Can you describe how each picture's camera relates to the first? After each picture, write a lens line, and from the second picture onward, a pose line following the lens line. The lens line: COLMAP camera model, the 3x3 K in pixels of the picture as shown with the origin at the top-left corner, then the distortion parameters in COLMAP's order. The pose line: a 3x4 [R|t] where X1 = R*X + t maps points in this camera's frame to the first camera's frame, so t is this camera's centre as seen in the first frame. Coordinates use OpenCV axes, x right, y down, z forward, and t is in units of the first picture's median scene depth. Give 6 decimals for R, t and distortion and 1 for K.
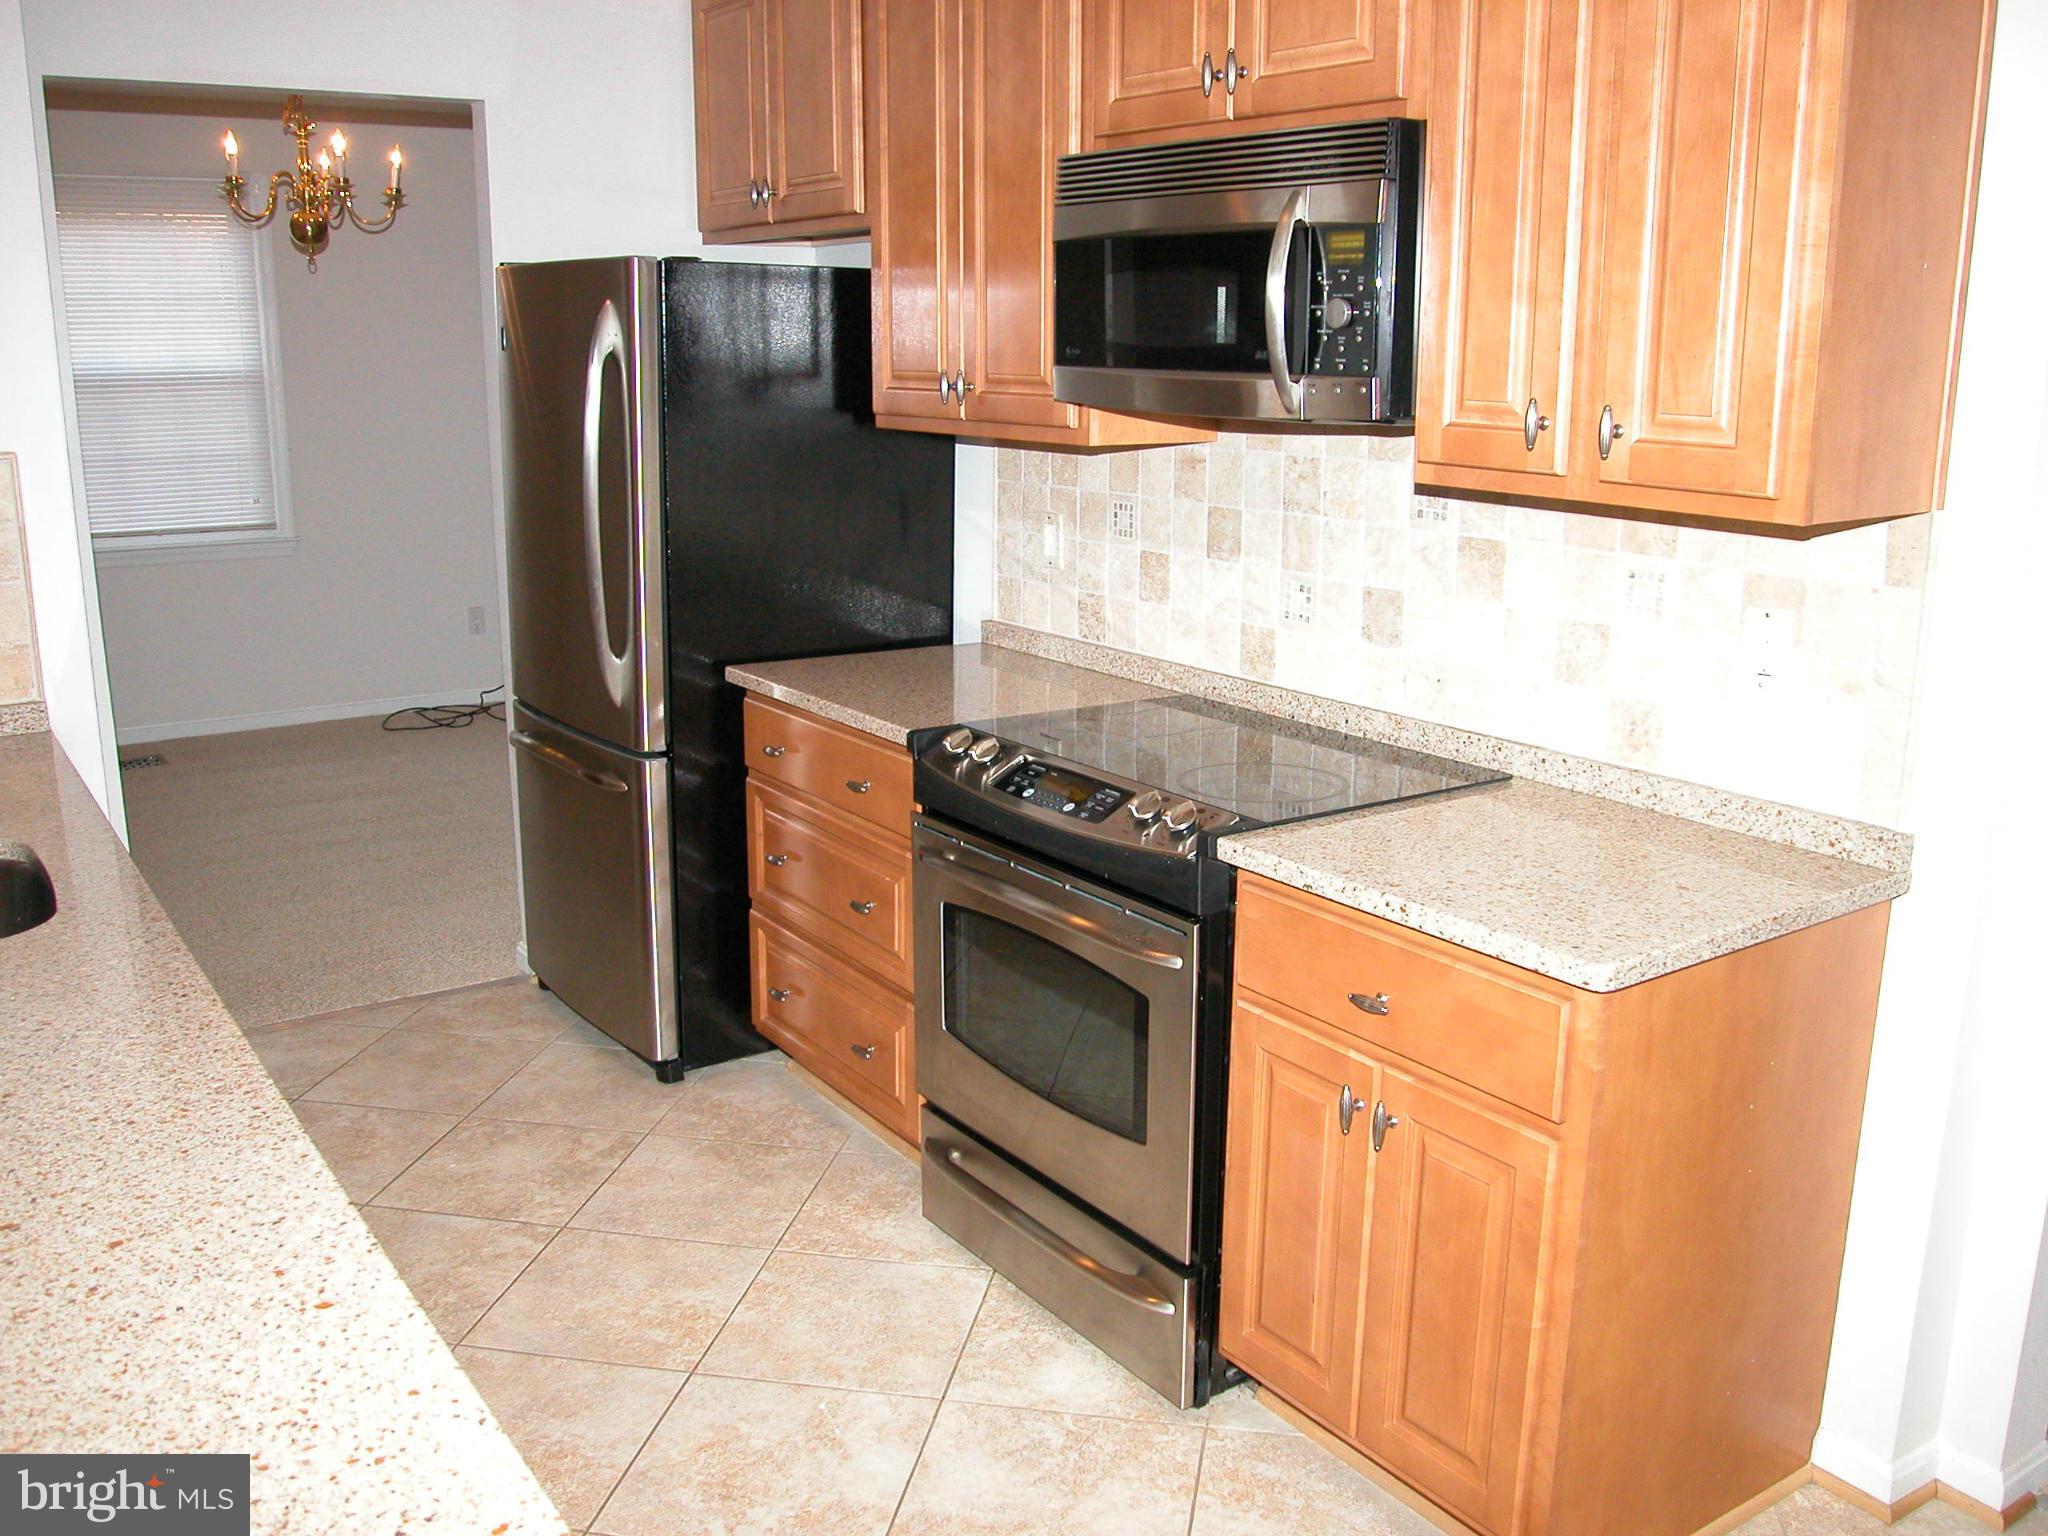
lens RADIAL K [[1781.6, 0, 1045.7], [0, 1781.6, 767.5], [0, 0, 1]] dist [-0.119608, 0.087123]
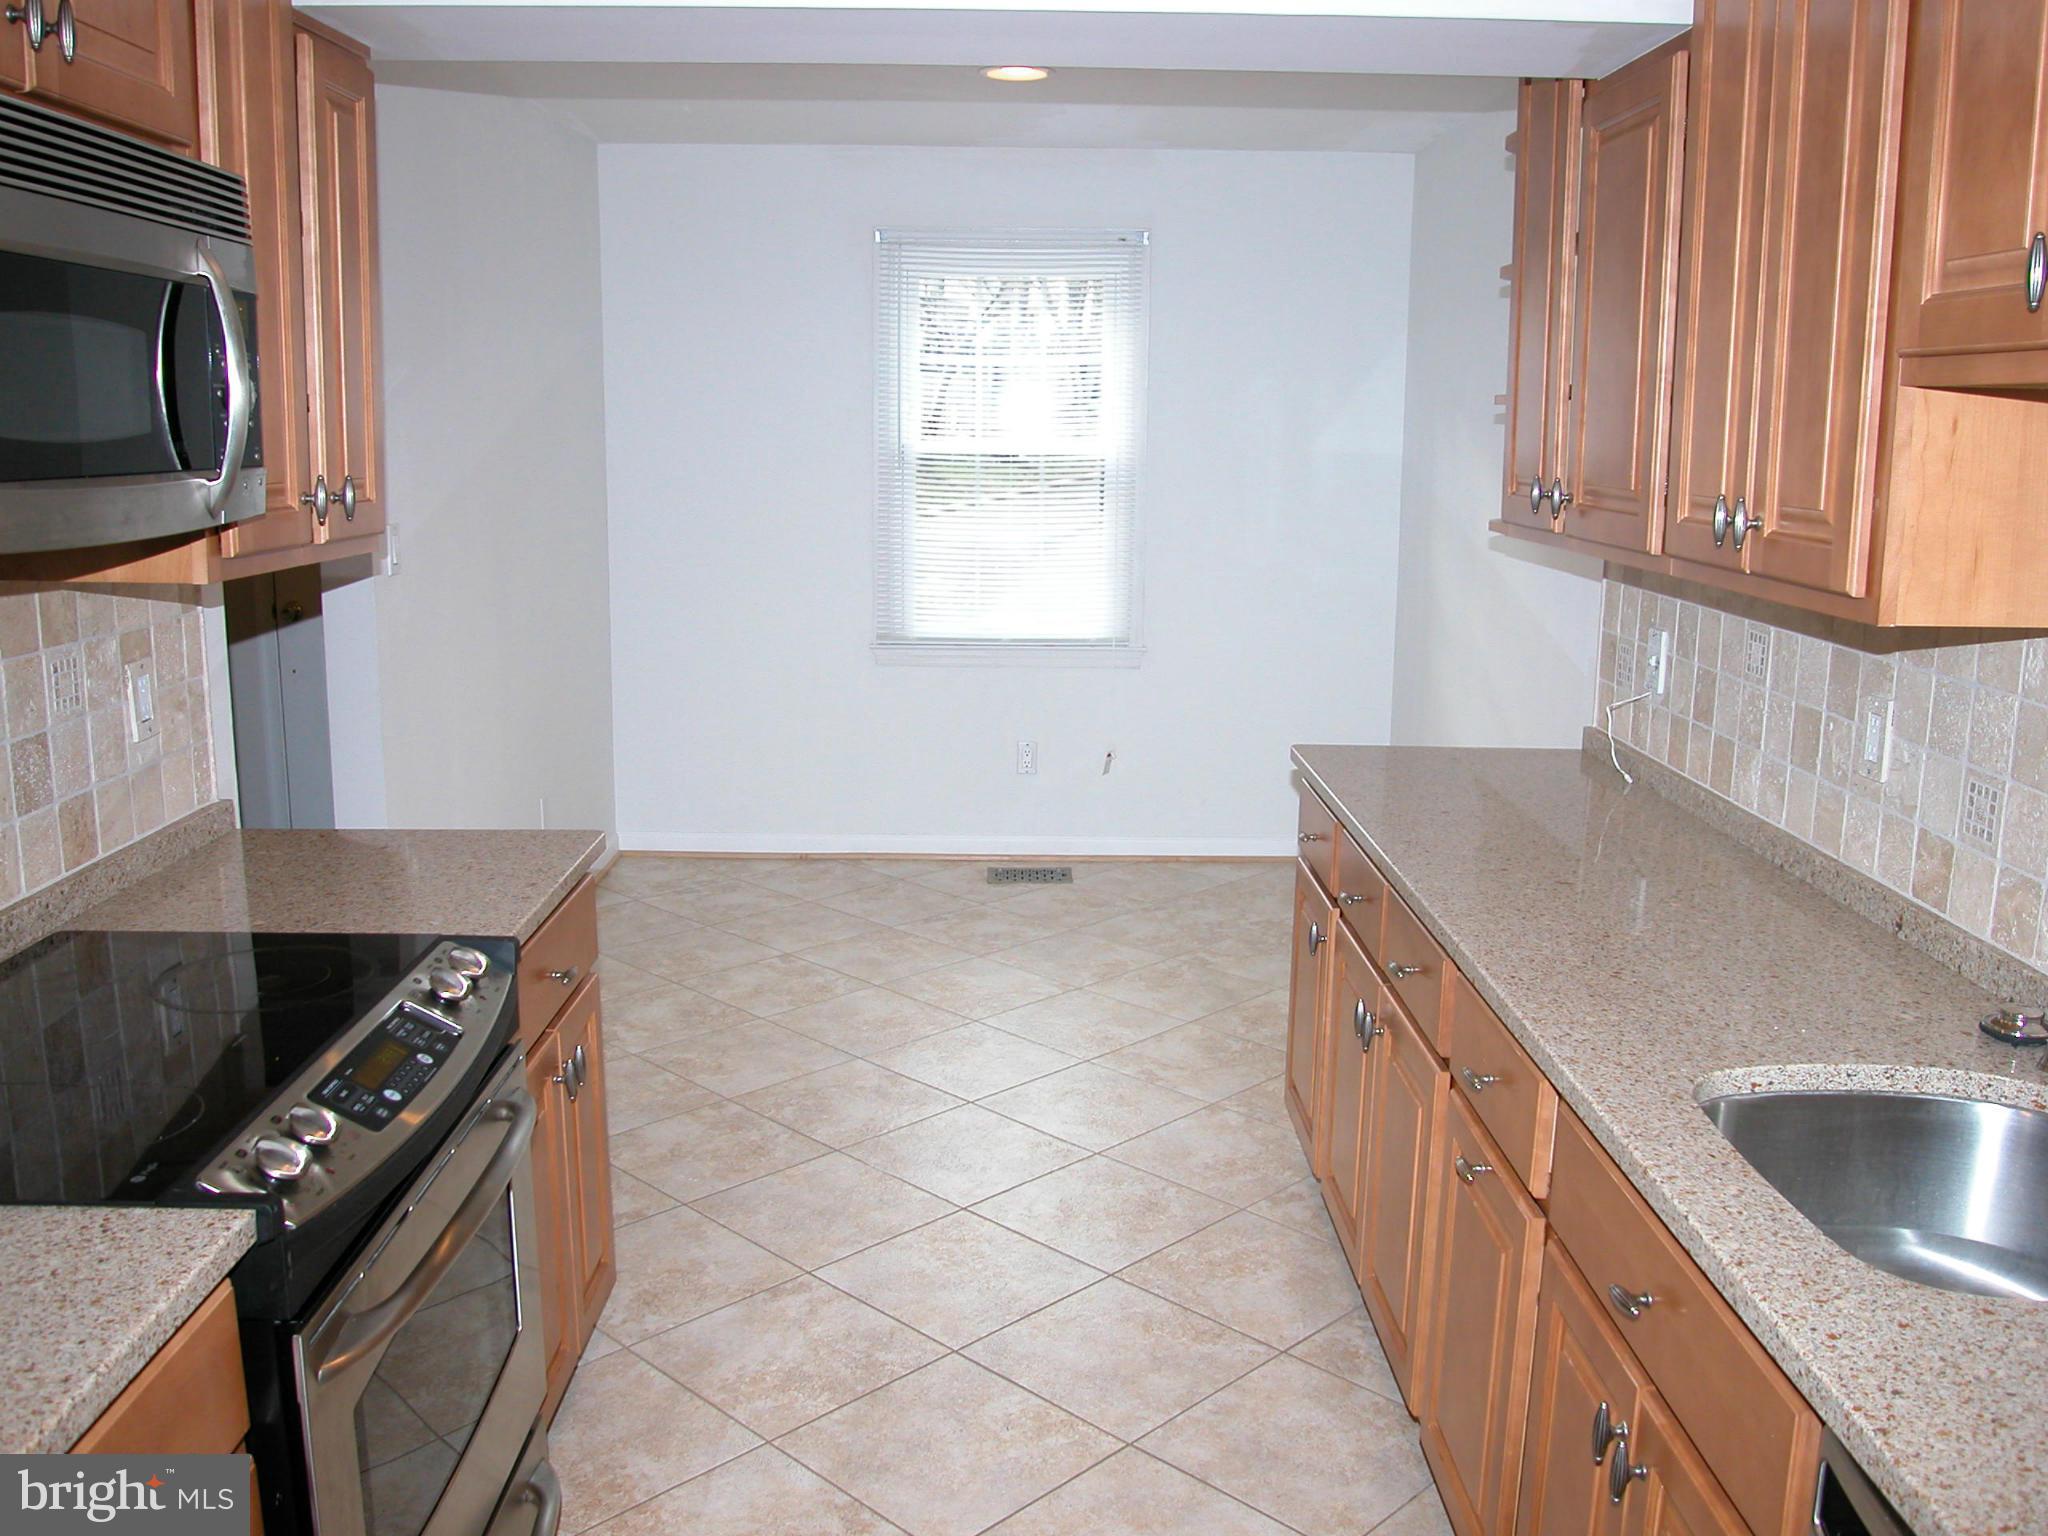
lens RADIAL K [[1781.6, 0, 1045.7], [0, 1781.6, 767.5], [0, 0, 1]] dist [-0.119608, 0.087123]
pose [[-0.832486, -0.121369, 0.540589, -0.522513], [0.113047, 0.917976, 0.380185, -0.302758], [-0.542390, 0.377611, -0.750482, 1.225604]]
